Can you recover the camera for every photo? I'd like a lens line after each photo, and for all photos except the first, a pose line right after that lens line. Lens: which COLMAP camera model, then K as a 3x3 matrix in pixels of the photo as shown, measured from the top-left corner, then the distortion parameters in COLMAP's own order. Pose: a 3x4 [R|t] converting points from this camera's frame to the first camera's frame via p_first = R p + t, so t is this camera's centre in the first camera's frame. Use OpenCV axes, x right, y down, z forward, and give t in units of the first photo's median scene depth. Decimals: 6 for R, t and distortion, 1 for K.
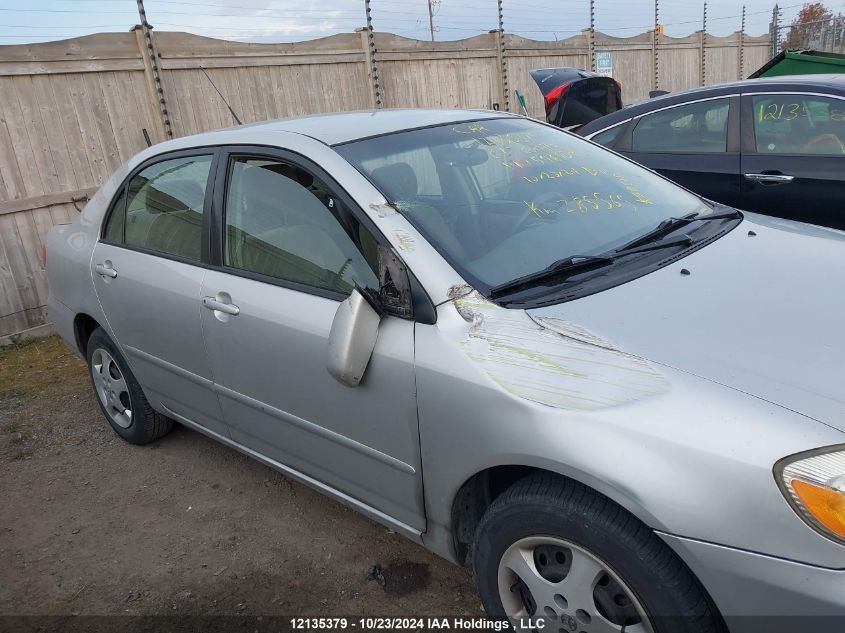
lens RADIAL K [[655.4, 0, 422.5], [0, 655.4, 316.5], [0, 0, 1]] dist [-0.030748, 0.051853]
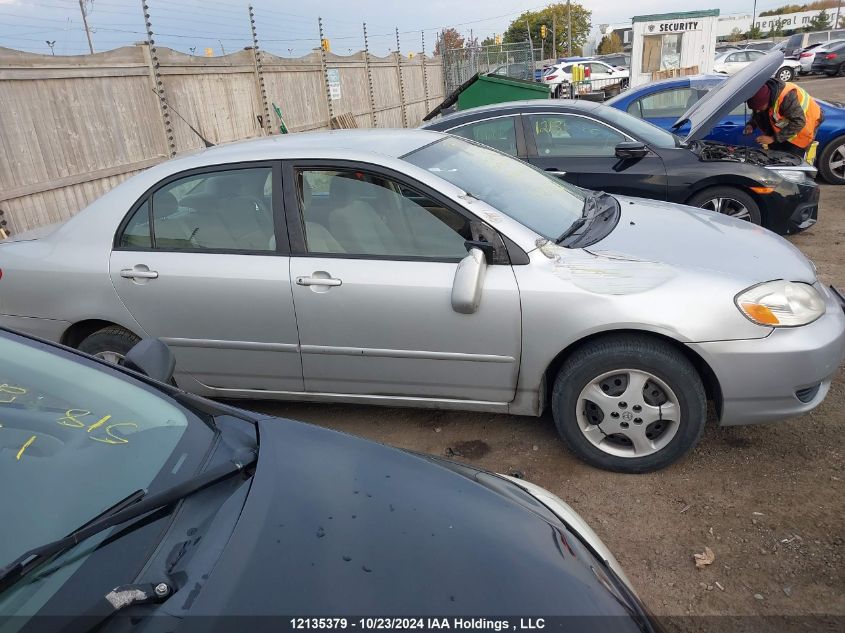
lens RADIAL K [[632.5, 0, 422.5], [0, 632.5, 316.5], [0, 0, 1]] dist [0.009143, -0.001230]
pose [[0.899402, -0.129117, 0.417617, -0.193733], [0.130493, 0.991124, 0.025395, 0.014579], [-0.417189, 0.031655, 0.908268, -0.073051]]
